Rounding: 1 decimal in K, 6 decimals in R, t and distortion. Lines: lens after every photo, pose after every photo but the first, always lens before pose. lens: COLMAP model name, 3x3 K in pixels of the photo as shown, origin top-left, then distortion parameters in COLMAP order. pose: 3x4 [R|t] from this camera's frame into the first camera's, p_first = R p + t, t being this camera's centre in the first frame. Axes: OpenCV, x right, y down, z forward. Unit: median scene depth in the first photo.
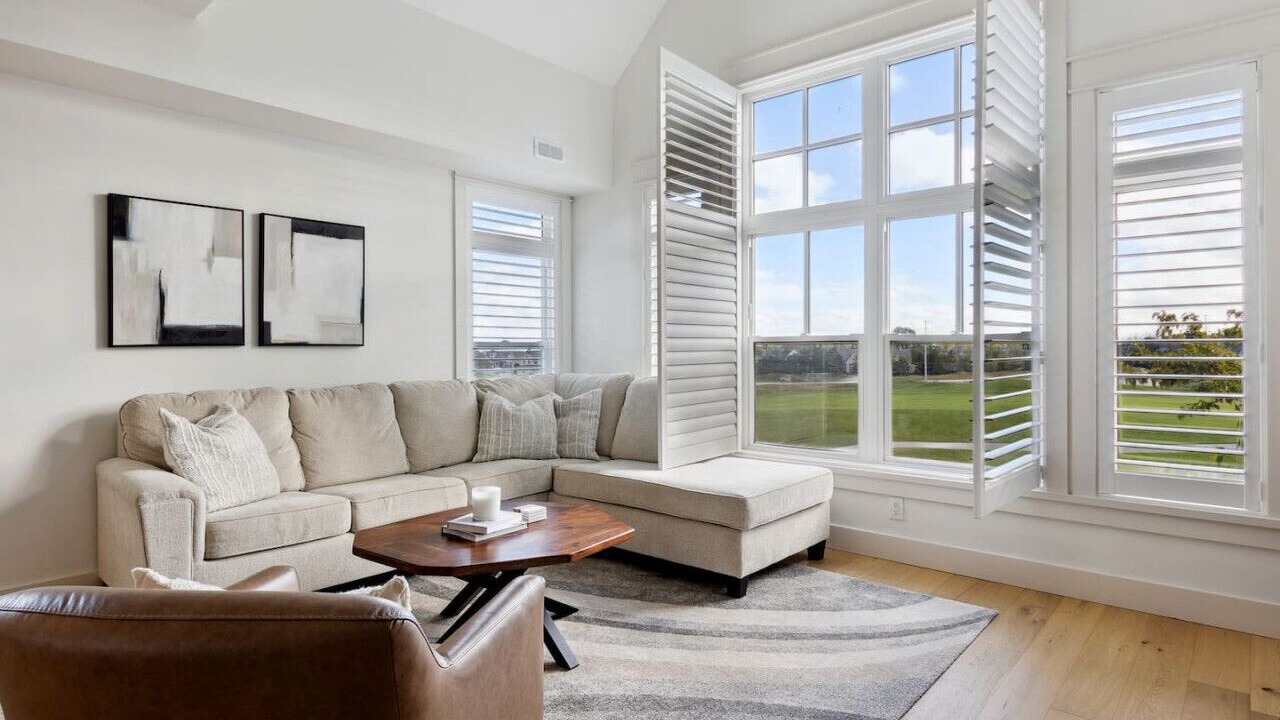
lens RADIAL K [[675.9, 0, 654.5], [0, 675.9, 357.3], [0, 0, 1]] dist [0.000687, 0.000165]
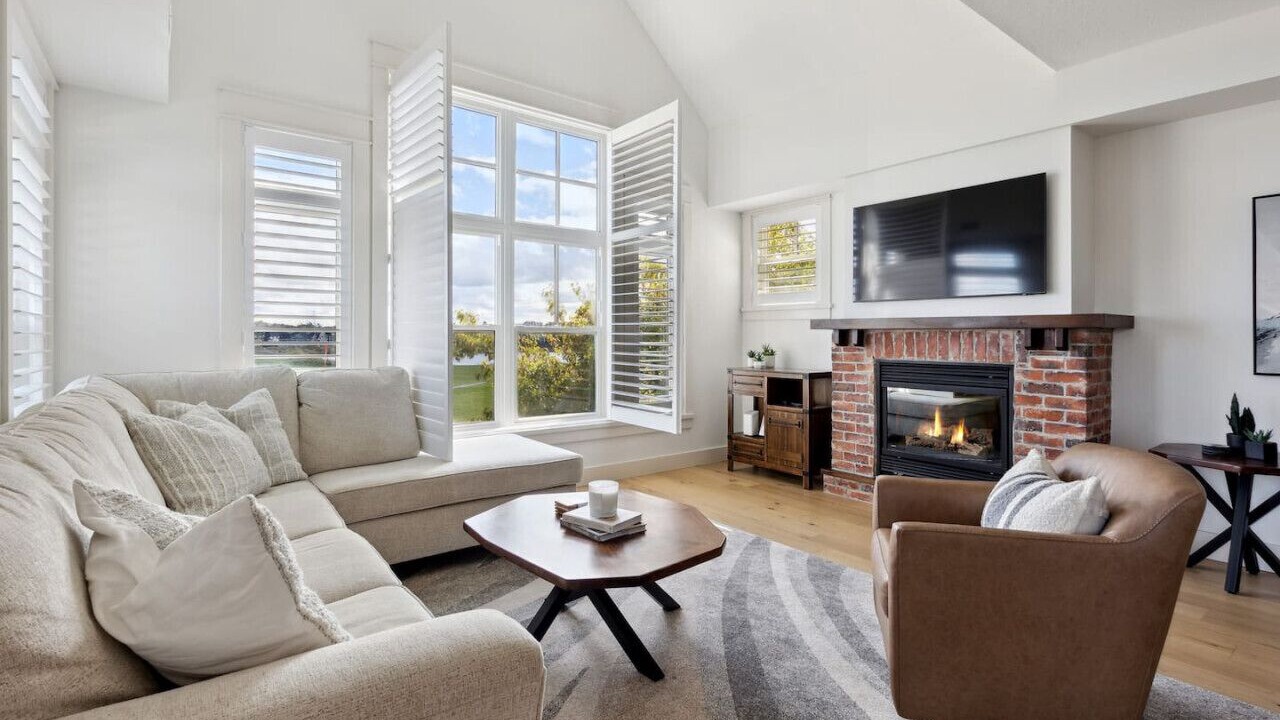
lens RADIAL K [[584.8, 0, 634.2], [0, 584.8, 337.3], [0, 0, 1]] dist [0.000039, -0.001407]
pose [[0.217992, 0.003594, 0.975944, -0.696429], [0.006470, 0.999966, -0.005127, -0.004331], [-0.975929, 0.007432, 0.217962, 0.519117]]
